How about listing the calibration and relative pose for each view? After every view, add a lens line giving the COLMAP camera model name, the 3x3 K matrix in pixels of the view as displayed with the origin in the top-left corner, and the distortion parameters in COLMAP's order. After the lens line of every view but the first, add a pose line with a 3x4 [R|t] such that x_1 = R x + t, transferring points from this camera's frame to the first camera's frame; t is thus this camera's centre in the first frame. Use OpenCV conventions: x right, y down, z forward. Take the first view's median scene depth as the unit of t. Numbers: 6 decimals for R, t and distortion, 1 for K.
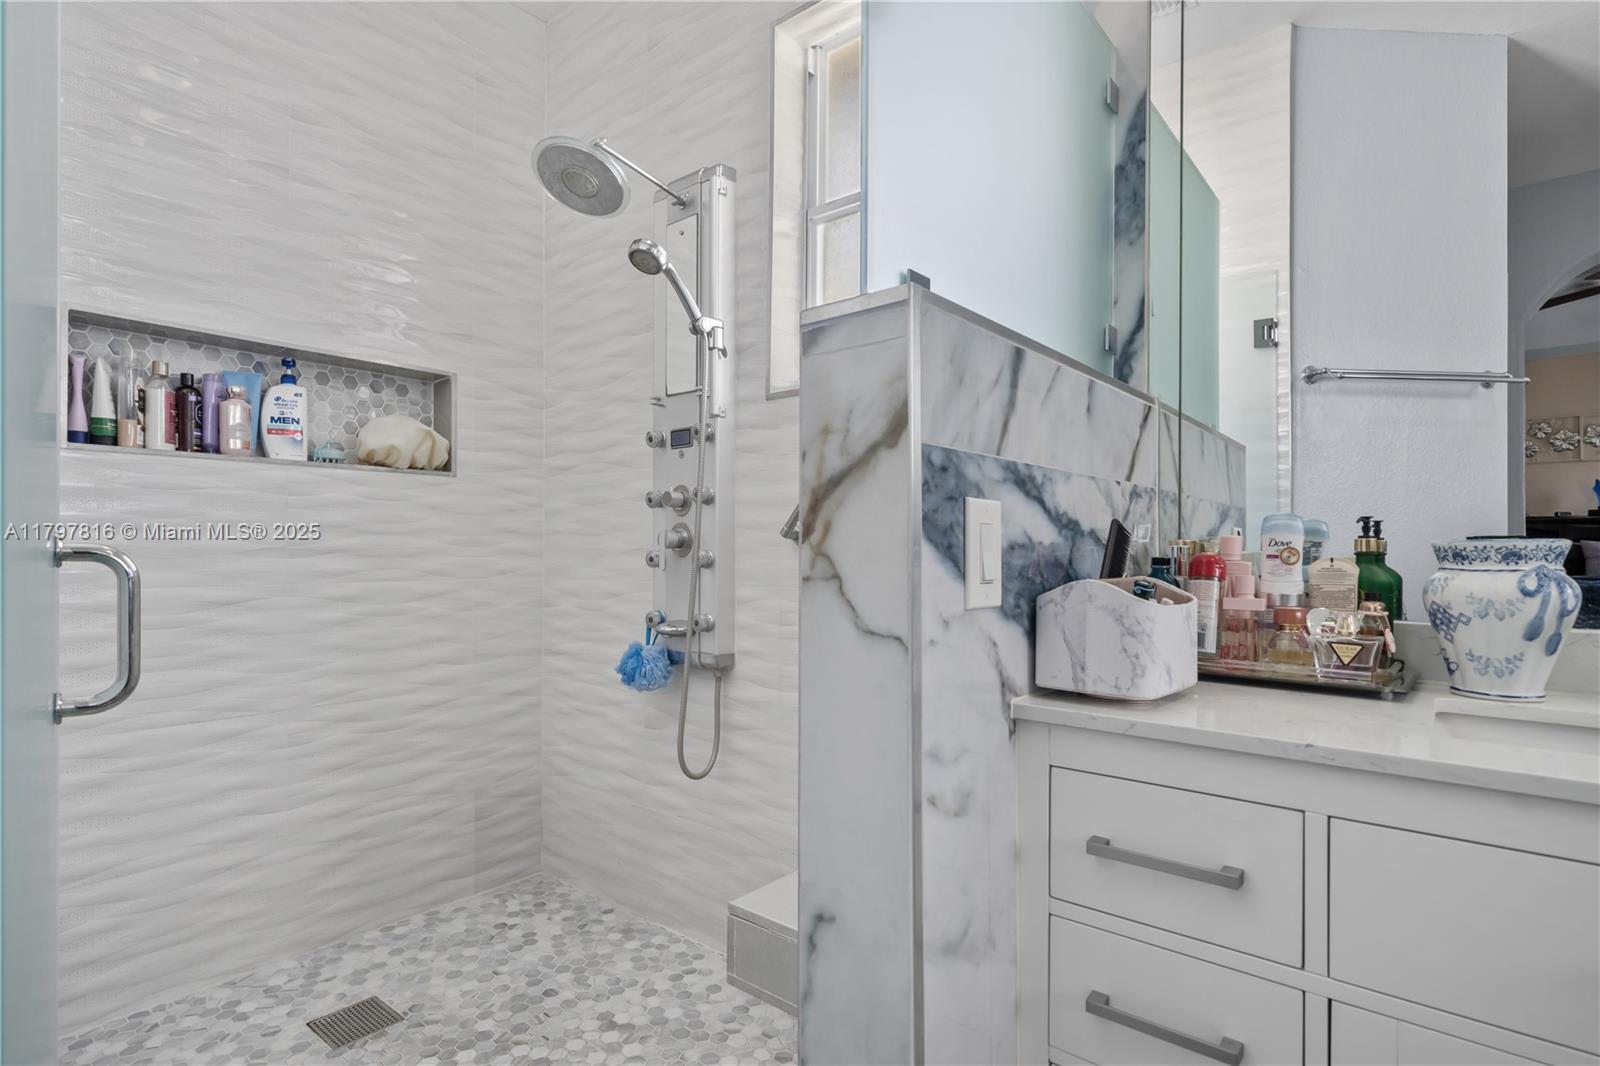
lens RADIAL K [[819.3, 0, 800.0], [0, 819.3, 533.0], [0, 0, 1]] dist [0.001342, 0.000109]
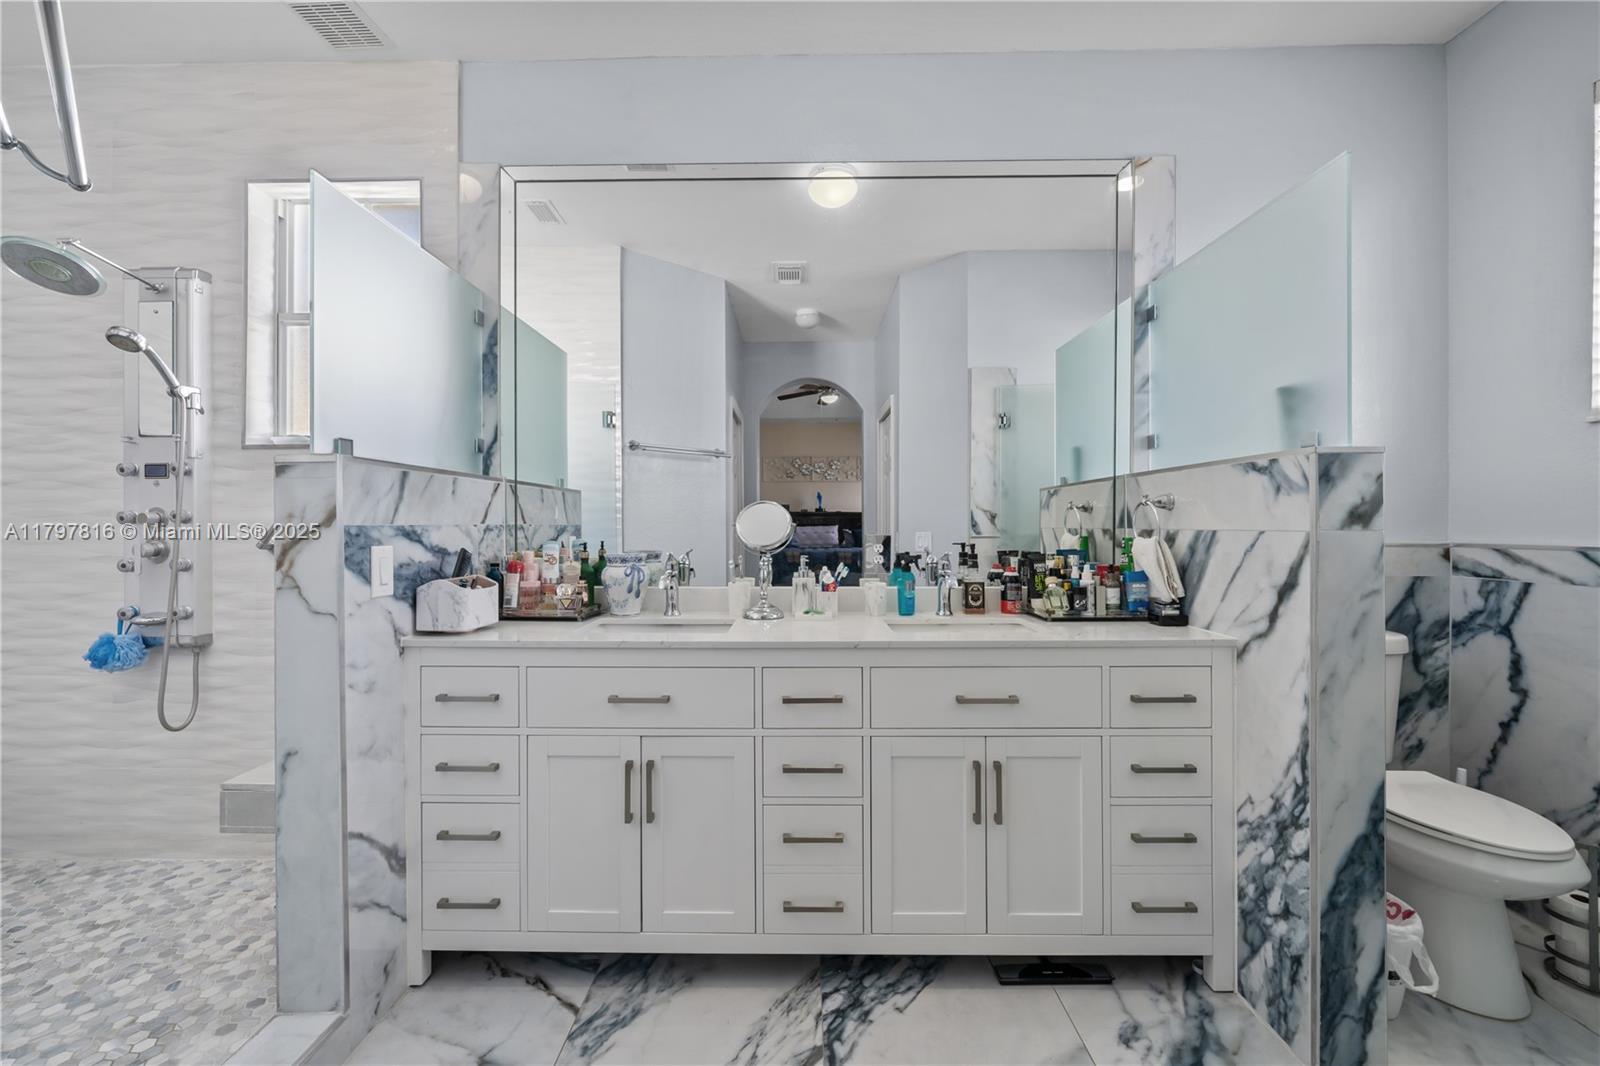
lens RADIAL K [[650.5, 0, 772.2], [0, 650.5, 526.0], [0, 0, 1]] dist [-0.000044, 0.000016]
pose [[0.792436, -0.005792, 0.609927, -0.002788], [-0.005912, 0.999835, 0.017176, -0.062944], [-0.609926, -0.017216, 0.792271, -0.476308]]
